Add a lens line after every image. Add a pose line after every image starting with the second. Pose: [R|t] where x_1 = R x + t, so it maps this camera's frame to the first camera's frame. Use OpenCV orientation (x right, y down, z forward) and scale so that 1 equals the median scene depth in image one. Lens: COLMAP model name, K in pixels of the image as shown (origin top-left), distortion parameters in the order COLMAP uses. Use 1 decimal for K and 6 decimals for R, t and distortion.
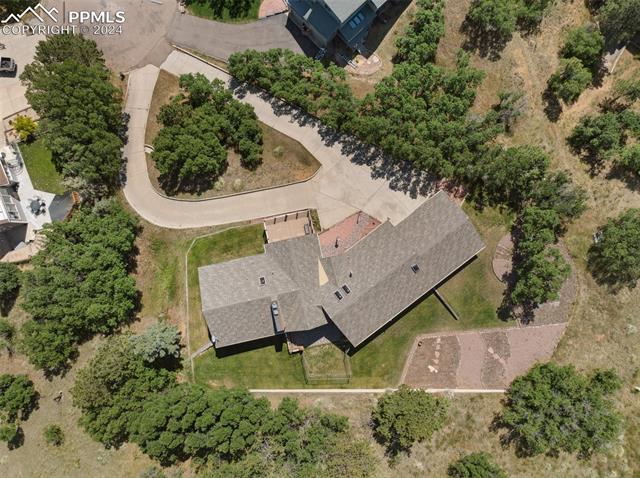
lens RADIAL K [[453.9, 0, 320.0], [0, 453.9, 239.0], [0, 0, 1]] dist [-0.039547, 0.004270]
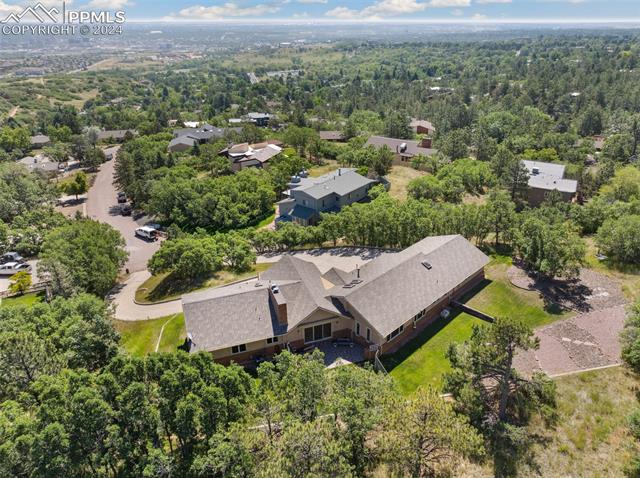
lens RADIAL K [[453.9, 0, 320.0], [0, 453.9, 239.0], [0, 0, 1]] dist [-0.039547, 0.004270]
pose [[0.992502, -0.074858, 0.096624, -0.082059], [0.119319, 0.421918, -0.898748, 0.790585], [0.026511, 0.903538, 0.427687, 0.524319]]
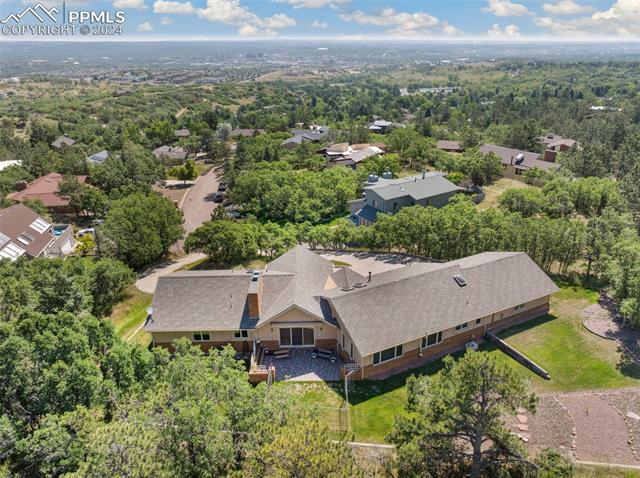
lens RADIAL K [[453.9, 0, 320.0], [0, 453.9, 239.0], [0, 0, 1]] dist [-0.039547, 0.004270]
pose [[0.976649, 0.055806, -0.207466, 0.131583], [-0.212852, 0.382427, -0.899135, 0.687200], [0.029164, 0.922299, 0.385376, 0.619581]]
